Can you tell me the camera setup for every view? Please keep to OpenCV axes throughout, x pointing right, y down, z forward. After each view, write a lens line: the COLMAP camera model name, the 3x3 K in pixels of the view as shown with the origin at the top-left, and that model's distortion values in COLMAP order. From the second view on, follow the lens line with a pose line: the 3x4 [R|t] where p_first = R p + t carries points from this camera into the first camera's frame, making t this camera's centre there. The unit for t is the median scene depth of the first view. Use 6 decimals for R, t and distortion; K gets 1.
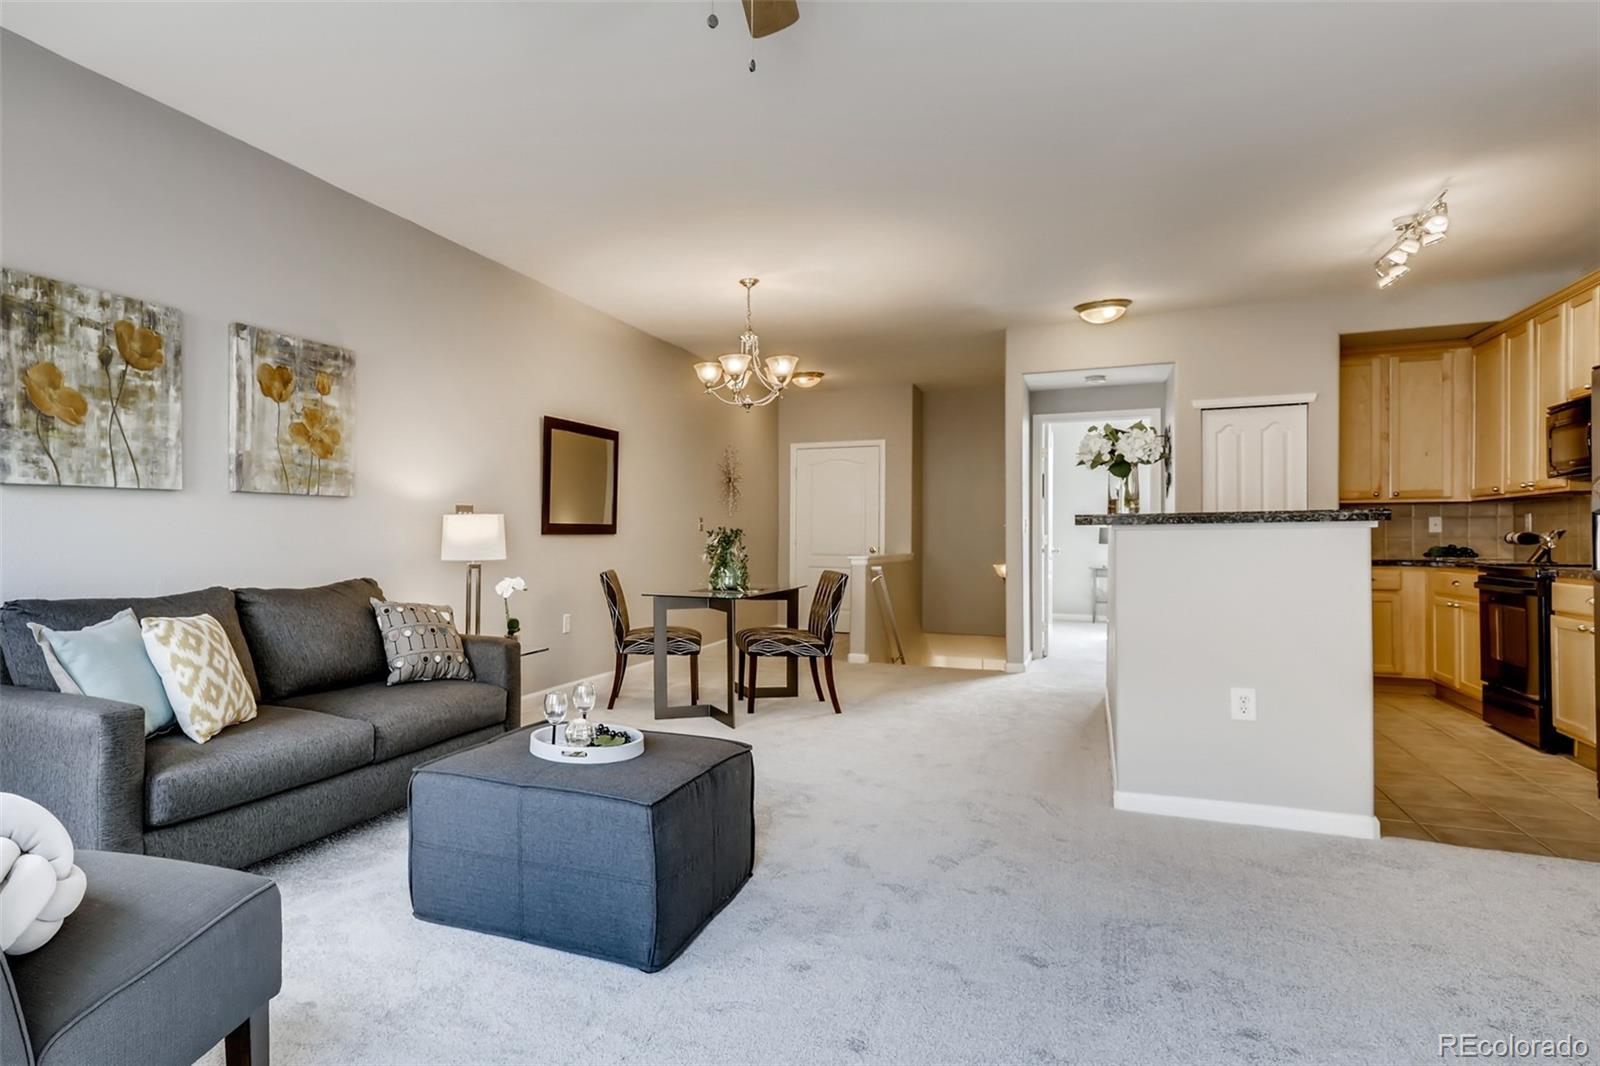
lens RADIAL K [[924.4, 0, 641.8], [0, 924.4, 540.0], [0, 0, 1]] dist [0.023749, 0.001314]
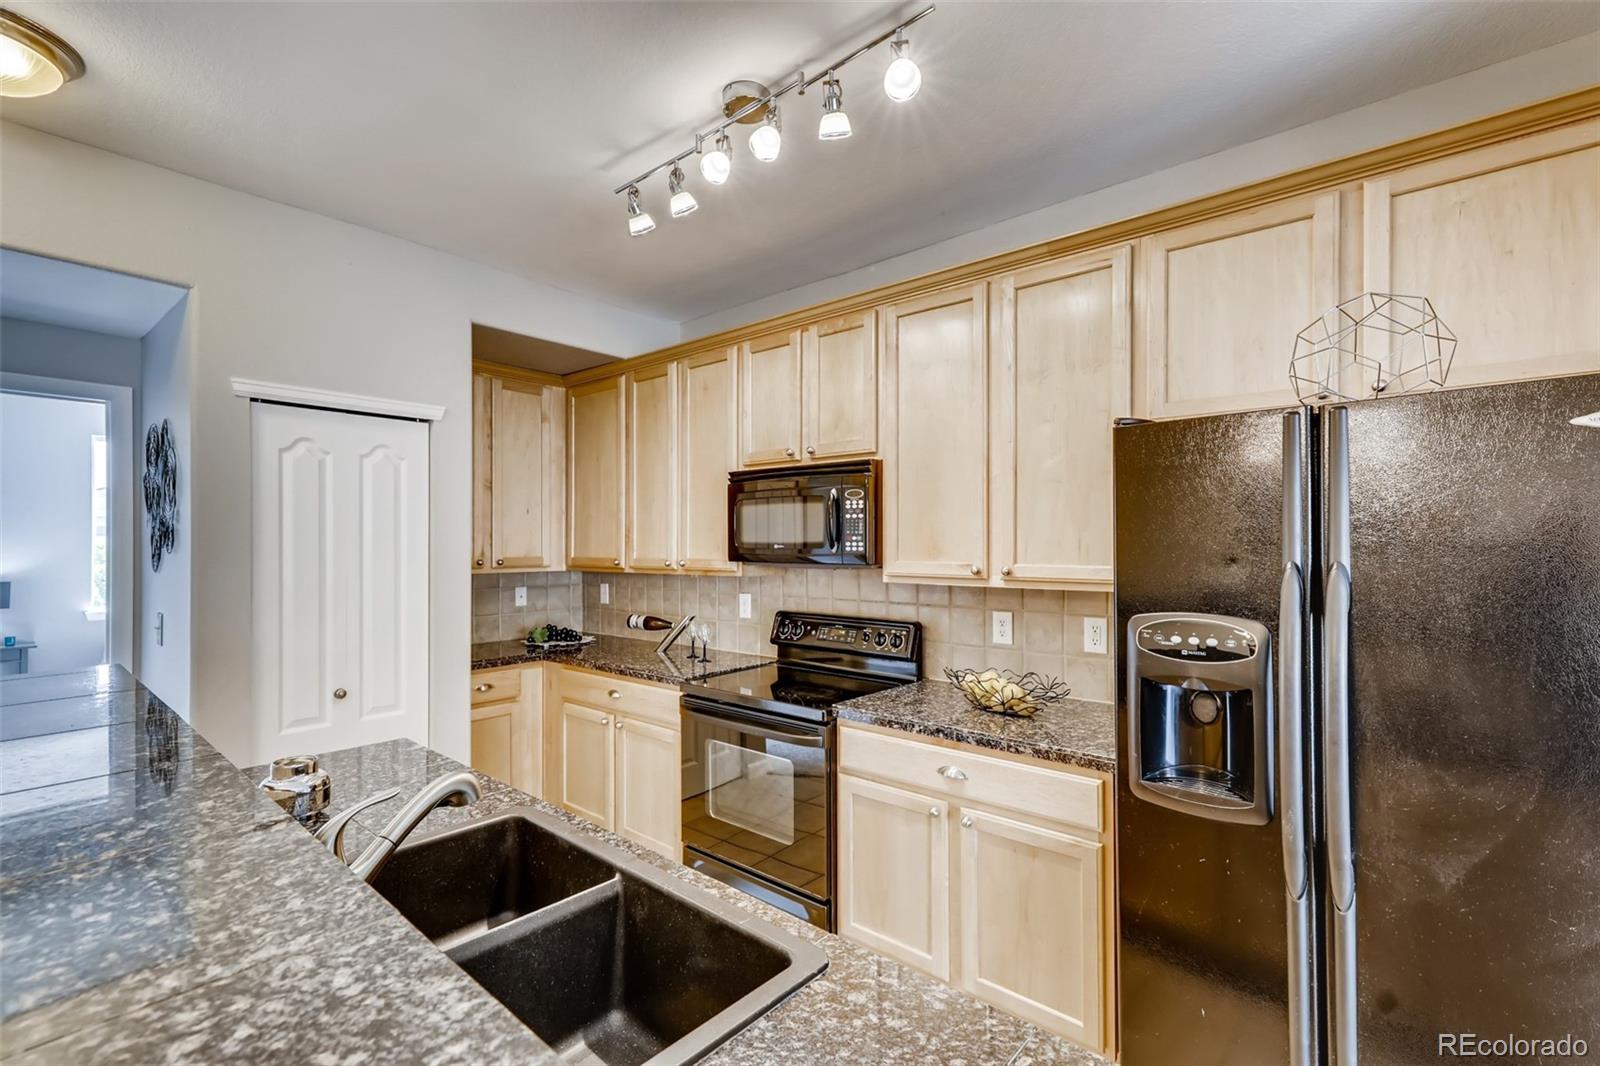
lens RADIAL K [[728.3, 0, 793.9], [0, 728.3, 539.2], [0, 0, 1]] dist [0.008695, -0.000343]
pose [[0.263115, 0.010289, 0.964710, 0.318130], [0.003813, 0.999924, -0.011704, -0.062873], [-0.964757, 0.006758, 0.263056, 0.653553]]
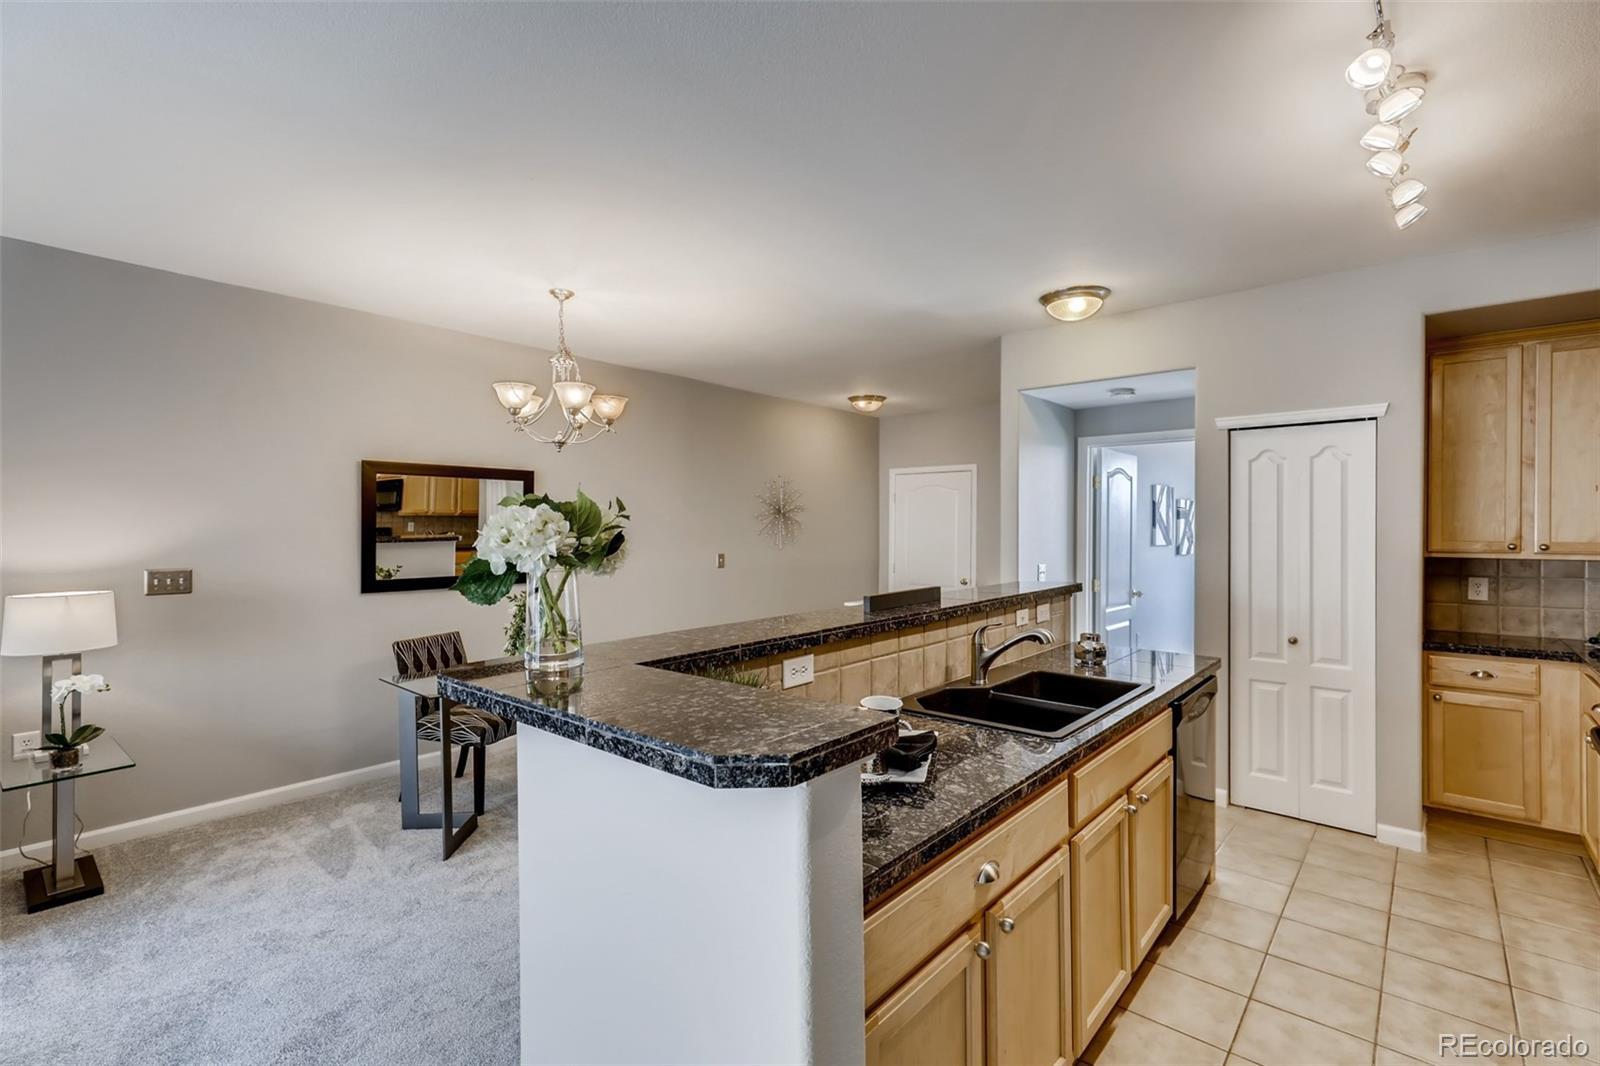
lens RADIAL K [[728.3, 0, 831.9], [0, 728.3, 531.2], [0, 0, 1]] dist [0.008695, -0.000343]
pose [[0.969991, 0.004500, -0.243101, 0.457695], [-0.004460, 0.999990, 0.000712, -0.061529], [0.243102, 0.000394, 0.970001, 0.382768]]
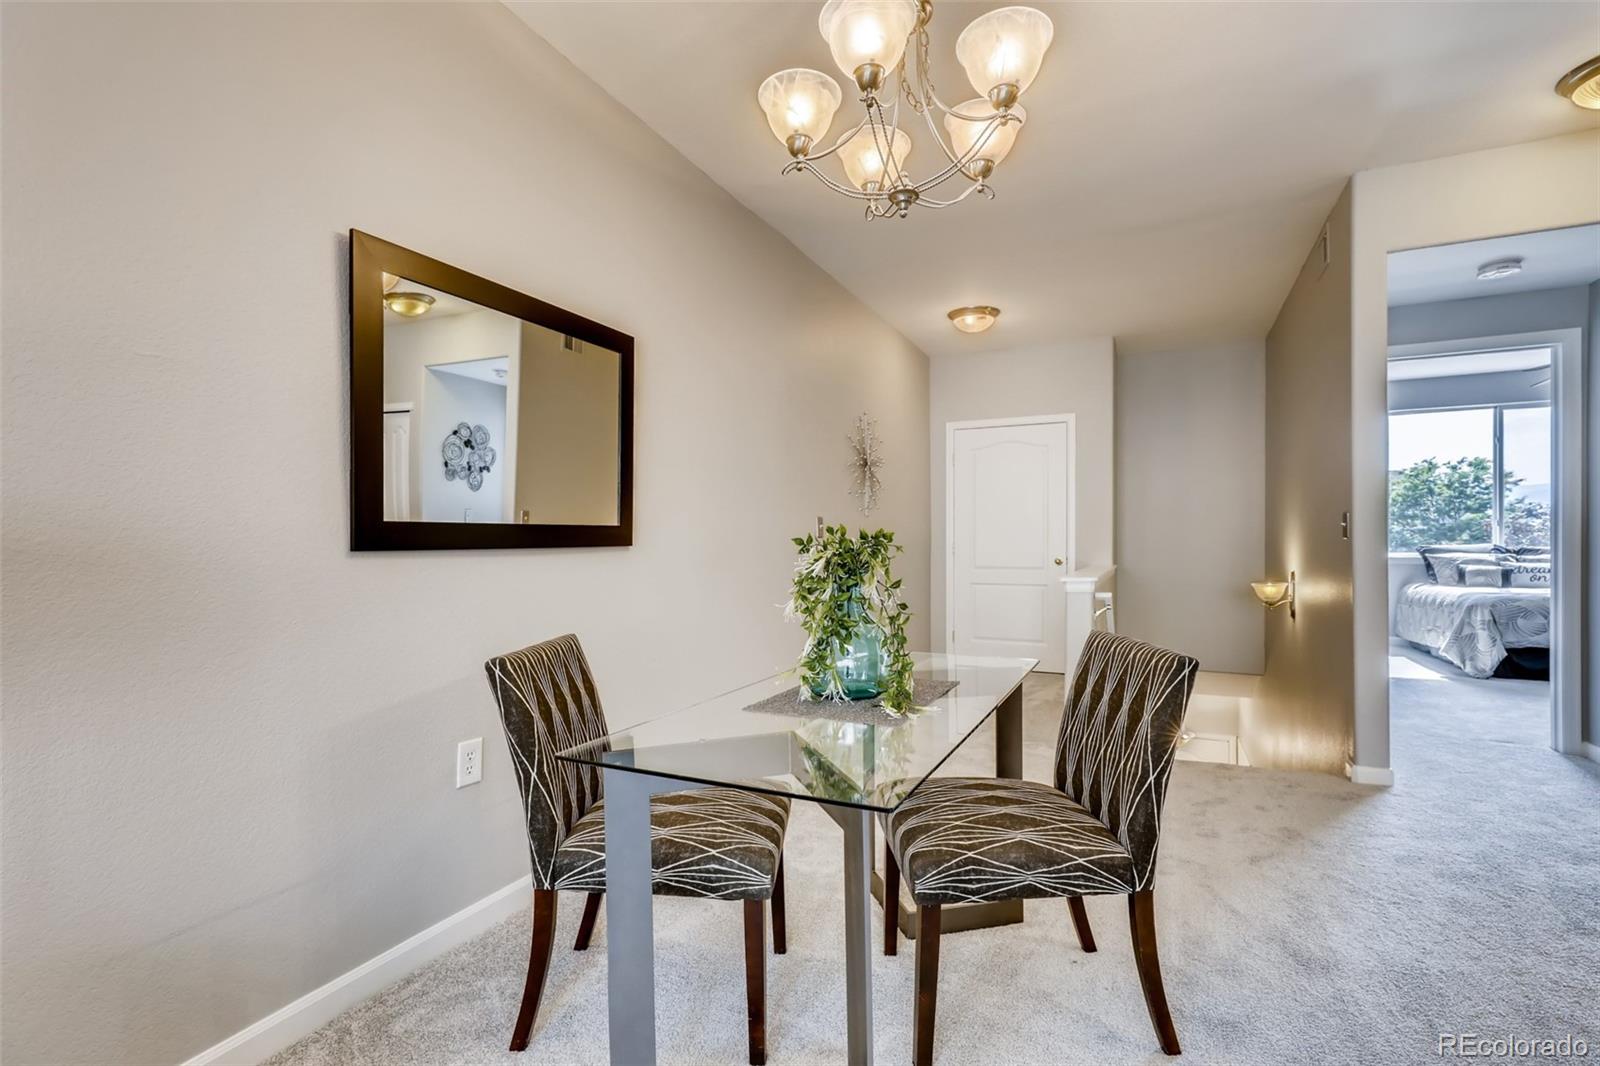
lens RADIAL K [[728.3, 0, 808.7], [0, 728.3, 548.2], [0, 0, 1]] dist [0.008695, -0.000343]
pose [[0.999919, -0.008879, 0.009133, 0.065279], [0.008852, 0.999956, 0.002974, -0.005560], [-0.009159, -0.002893, 0.999954, 0.635642]]
